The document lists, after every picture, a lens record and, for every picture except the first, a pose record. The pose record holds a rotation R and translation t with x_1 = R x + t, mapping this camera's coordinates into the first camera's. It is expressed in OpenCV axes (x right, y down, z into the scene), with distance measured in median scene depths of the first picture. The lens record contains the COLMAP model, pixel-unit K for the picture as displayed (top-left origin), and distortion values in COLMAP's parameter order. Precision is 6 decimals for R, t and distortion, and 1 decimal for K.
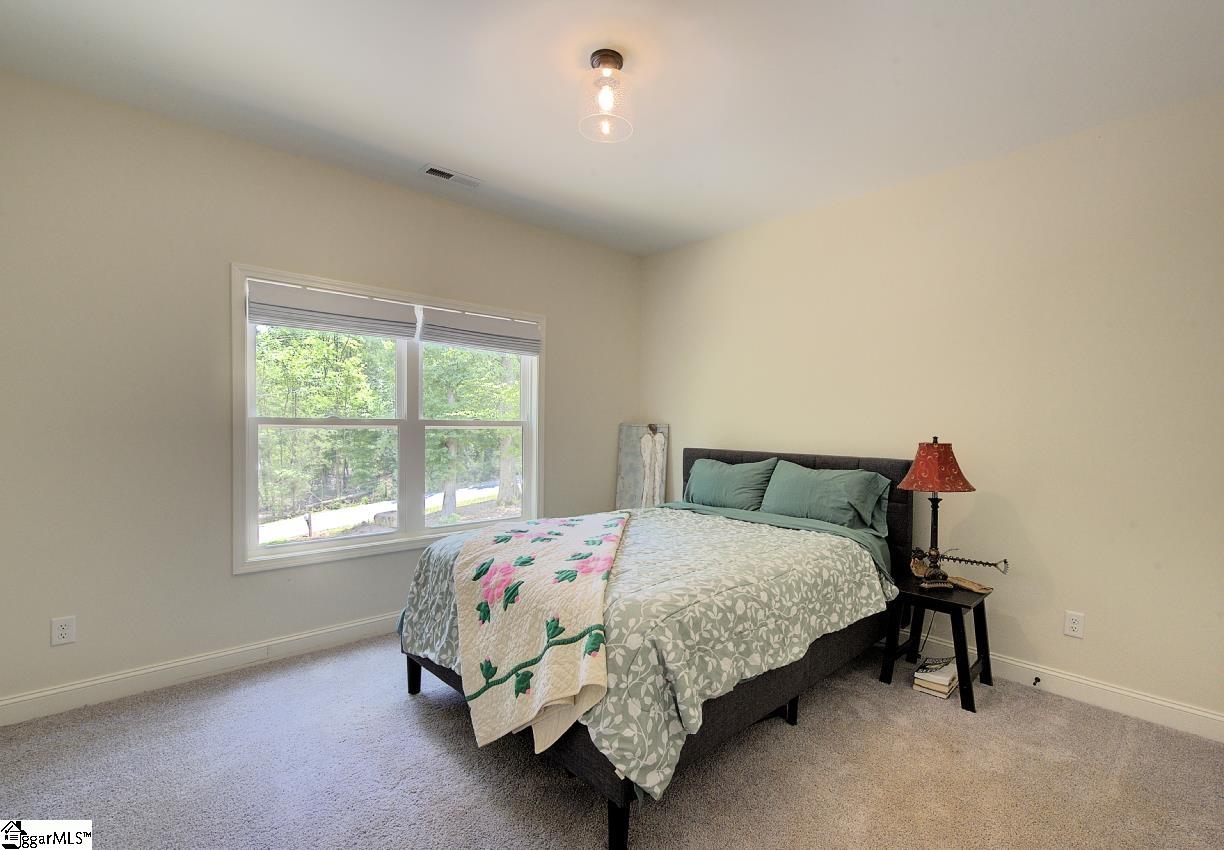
lens RADIAL K [[566.0, 0, 614.0], [0, 566.0, 444.9], [0, 0, 1]] dist [-0.000504, 0.000021]
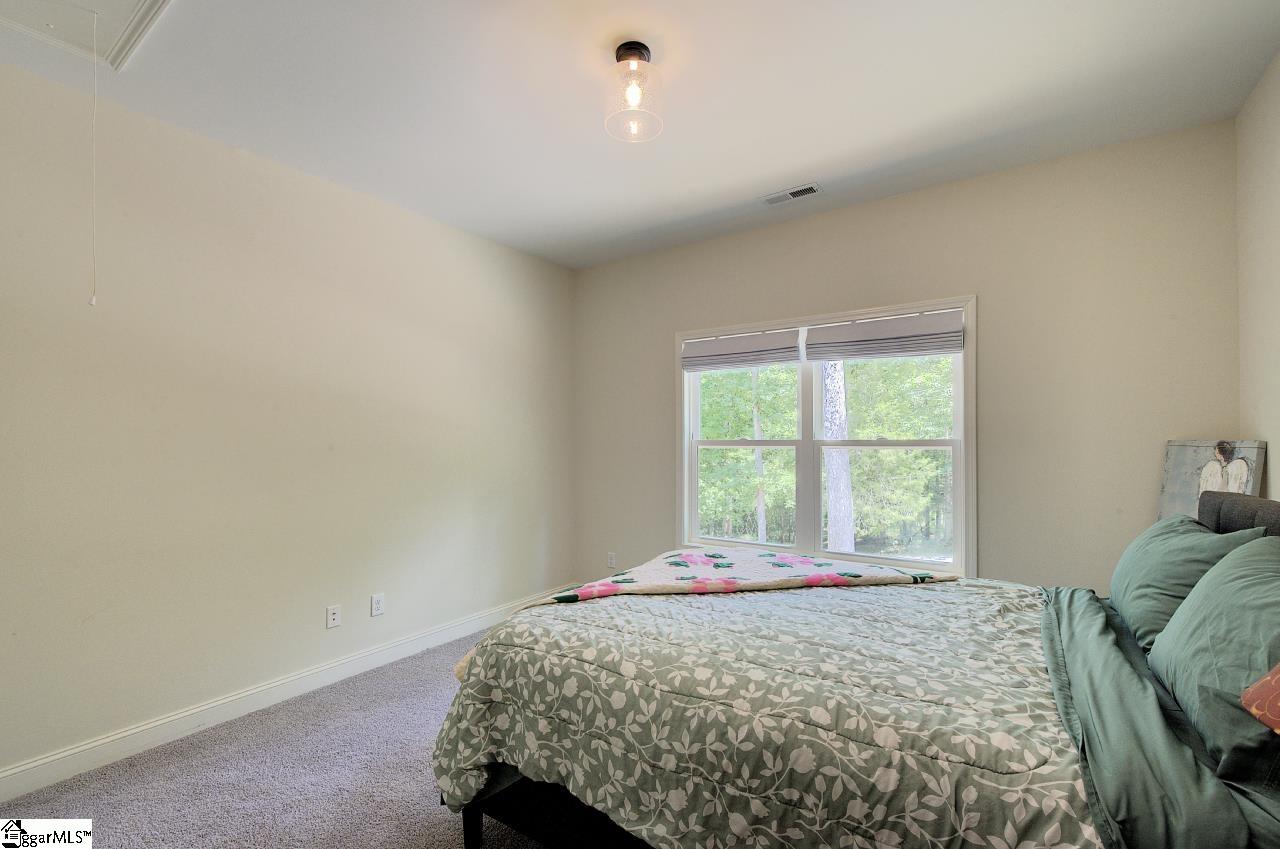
lens RADIAL K [[548.4, 0, 646.7], [0, 548.4, 434.6], [0, 0, 1]] dist [-0.015128, 0.013297]
pose [[0.218624, -0.028749, -0.975386, 0.718760], [-0.031844, 0.998823, -0.036577, -0.015305], [0.975289, 0.039057, 0.217451, 0.701232]]
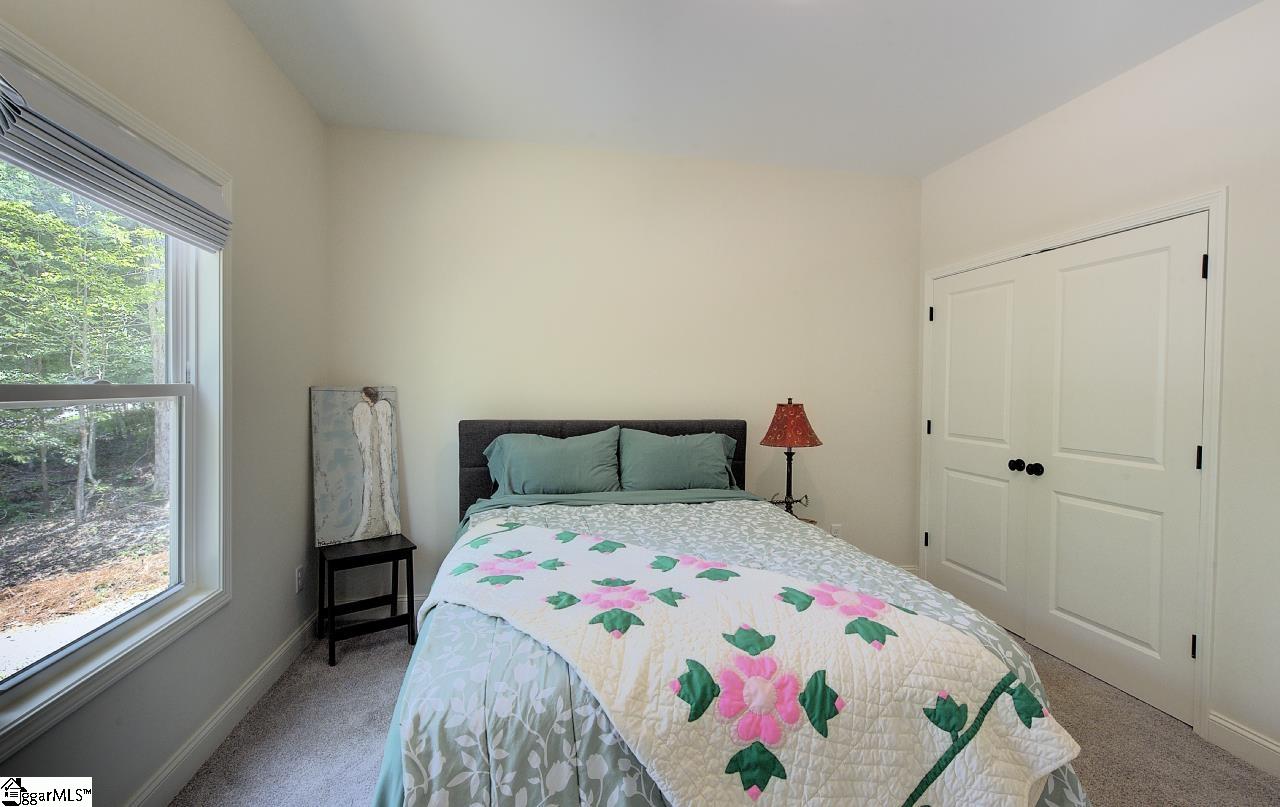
lens RADIAL K [[567.8, 0, 640.0], [0, 567.8, 403.5], [0, 0, 1]] dist [0.000606, 0.000187]
pose [[0.524075, -0.030996, 0.851108, -0.566778], [0.030787, 0.999374, 0.017439, -0.033341], [-0.851115, 0.017064, 0.524701, 0.655958]]
